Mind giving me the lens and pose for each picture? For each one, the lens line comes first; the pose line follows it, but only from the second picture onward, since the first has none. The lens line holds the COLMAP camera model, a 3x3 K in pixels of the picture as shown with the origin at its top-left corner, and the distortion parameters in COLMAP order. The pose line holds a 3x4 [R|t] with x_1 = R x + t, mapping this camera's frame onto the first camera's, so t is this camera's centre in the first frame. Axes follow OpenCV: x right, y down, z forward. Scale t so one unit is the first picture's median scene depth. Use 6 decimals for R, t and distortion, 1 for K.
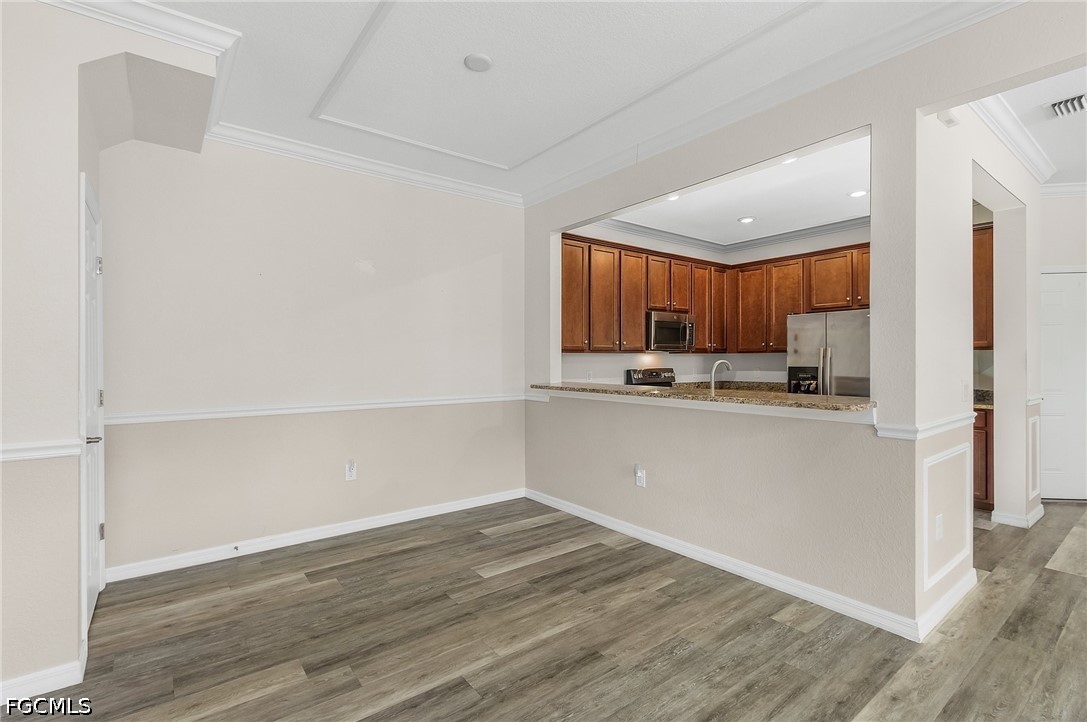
lens RADIAL K [[501.3, 0, 543.5], [0, 501.3, 361.0], [0, 0, 1]] dist [-0.000370, -0.000059]
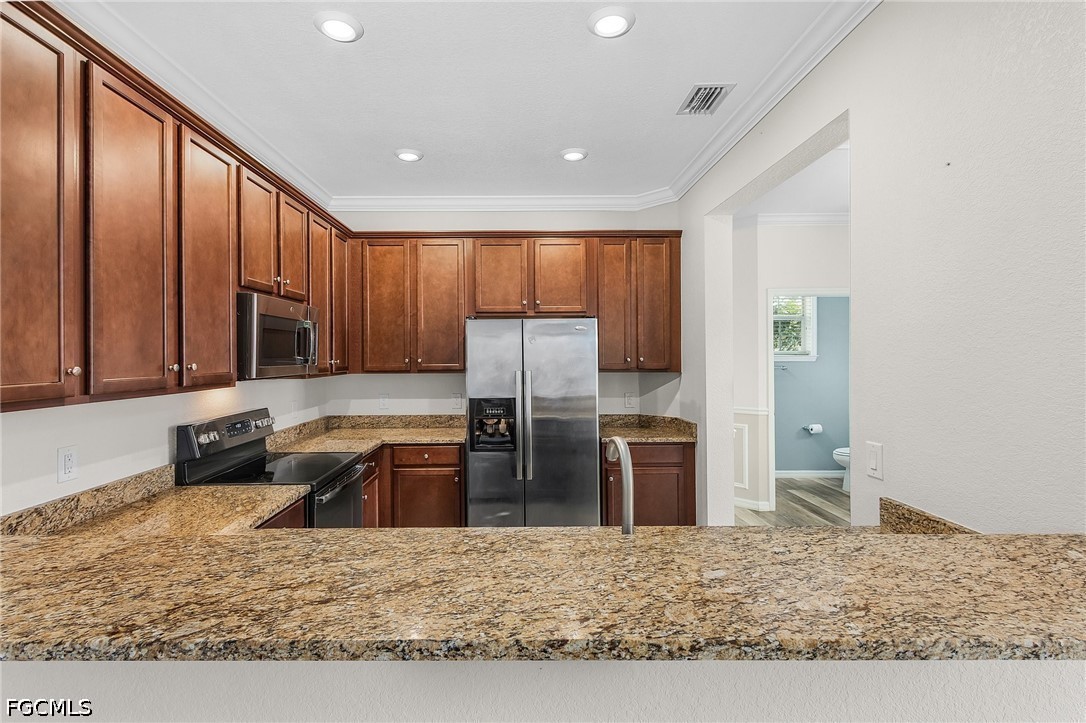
lens RADIAL K [[522.8, 0, 543.0], [0, 522.8, 361.5], [0, 0, 1]] dist [-0.001501, -0.000252]
pose [[0.611237, -0.004294, 0.791436, 0.006925], [0.003992, 0.999989, 0.002342, -0.036994], [-0.791437, 0.001728, 0.611248, 0.497602]]
